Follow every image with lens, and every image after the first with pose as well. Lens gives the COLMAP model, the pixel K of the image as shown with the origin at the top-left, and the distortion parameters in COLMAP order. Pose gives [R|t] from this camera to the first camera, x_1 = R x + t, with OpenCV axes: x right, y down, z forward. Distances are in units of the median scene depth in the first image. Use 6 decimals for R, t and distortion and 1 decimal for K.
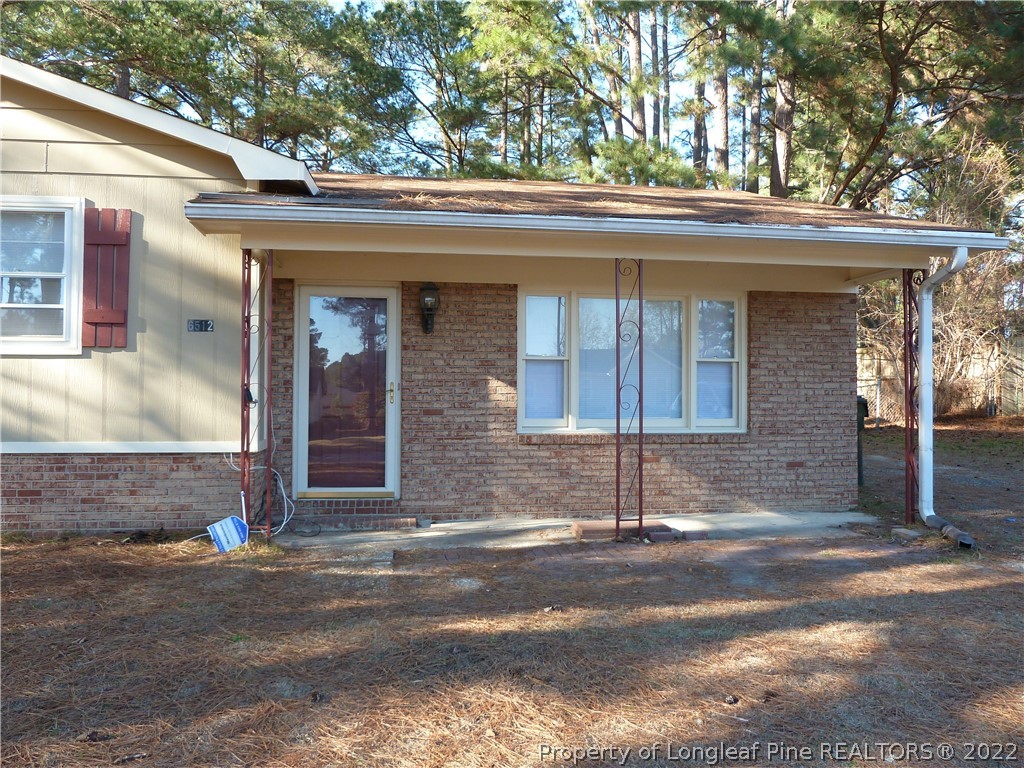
lens RADIAL K [[759.8, 0, 511.2], [0, 759.8, 380.2], [0, 0, 1]] dist [-0.038675, 0.007229]
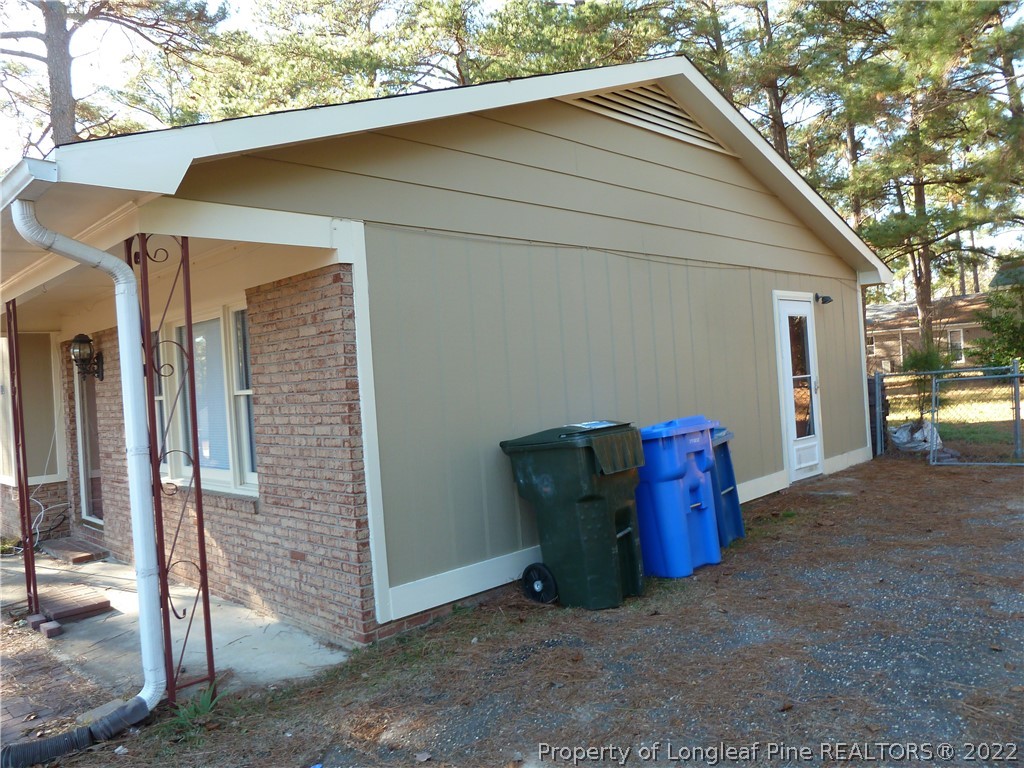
lens RADIAL K [[759.8, 0, 511.7], [0, 759.8, 385.0], [0, 0, 1]] dist [-0.038675, 0.007229]
pose [[0.587085, -0.034686, -0.808782, 1.036380], [0.076046, 0.997027, 0.012442, -0.025029], [0.805945, -0.068809, 0.587977, 0.818778]]
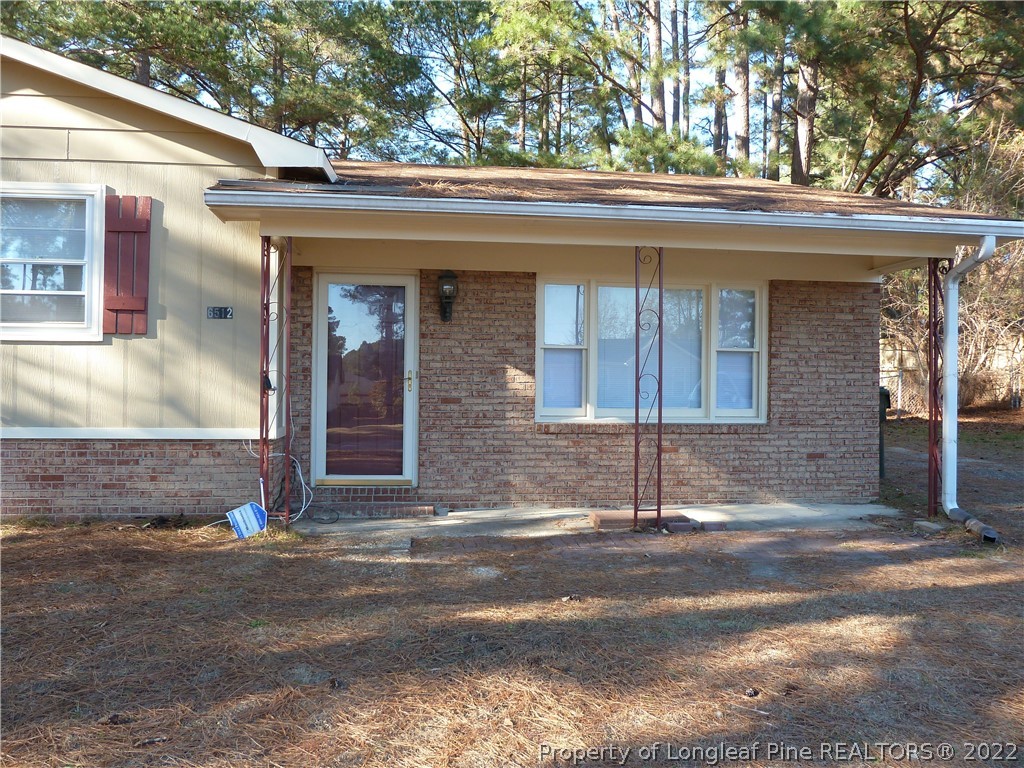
lens RADIAL K [[759.8, 0, 509.9], [0, 759.8, 380.1], [0, 0, 1]] dist [-0.038675, 0.007229]
pose [[0.999702, 0.005780, -0.023702, -0.001719], [-0.005439, 0.999881, 0.014422, 0.000505], [0.023782, -0.014289, 0.999615, 0.003514]]
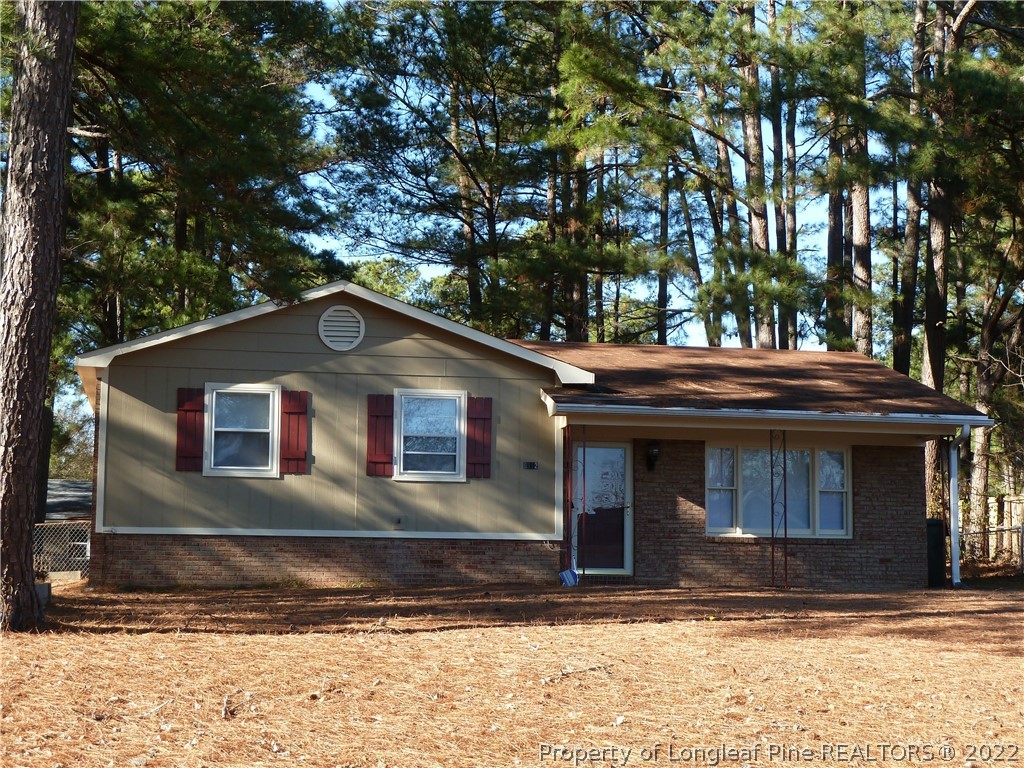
lens RADIAL K [[1779.5, 0, 515.4], [0, 1779.5, 383.5], [0, 0, 1]] dist [-0.027385, 0.000000]
pose [[0.998769, 0.011013, 0.048358, -0.558646], [-0.005637, 0.993923, -0.109931, 0.161819], [-0.049275, 0.109523, 0.992762, -2.628266]]
